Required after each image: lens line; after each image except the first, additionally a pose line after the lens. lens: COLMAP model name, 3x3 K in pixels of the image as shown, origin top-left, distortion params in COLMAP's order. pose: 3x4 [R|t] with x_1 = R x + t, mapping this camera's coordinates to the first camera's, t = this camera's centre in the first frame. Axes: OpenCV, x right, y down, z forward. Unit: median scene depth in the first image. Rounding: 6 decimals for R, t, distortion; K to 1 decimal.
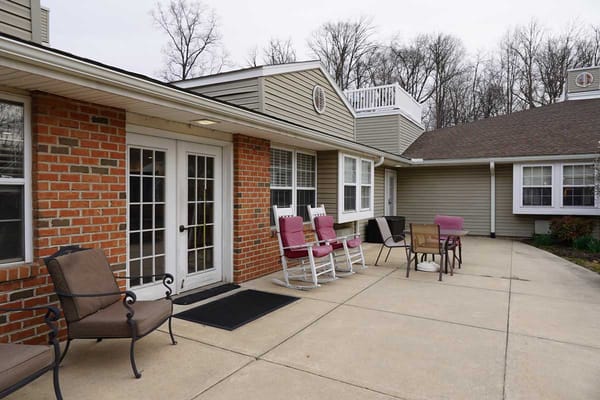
lens RADIAL K [[412.6, 0, 300.0], [0, 412.6, 200.0], [0, 0, 1]] dist [0.008347, 0.001462]
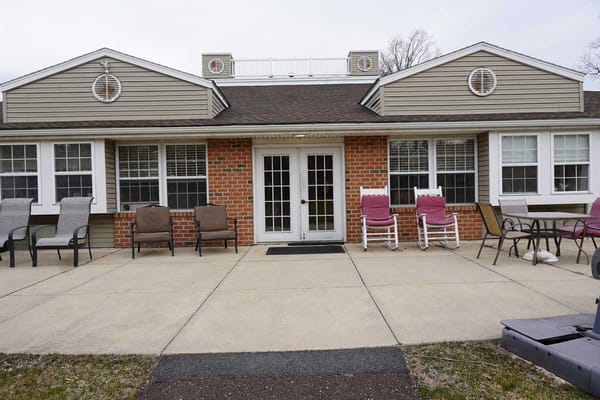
lens RADIAL K [[412.6, 0, 300.0], [0, 412.6, 200.0], [0, 0, 1]] dist [0.008347, 0.001462]
pose [[0.477145, 0.005072, -0.878810, 1.092228], [0.007004, 0.999930, 0.009574, 0.045001], [0.878797, -0.010724, 0.477076, 0.205280]]
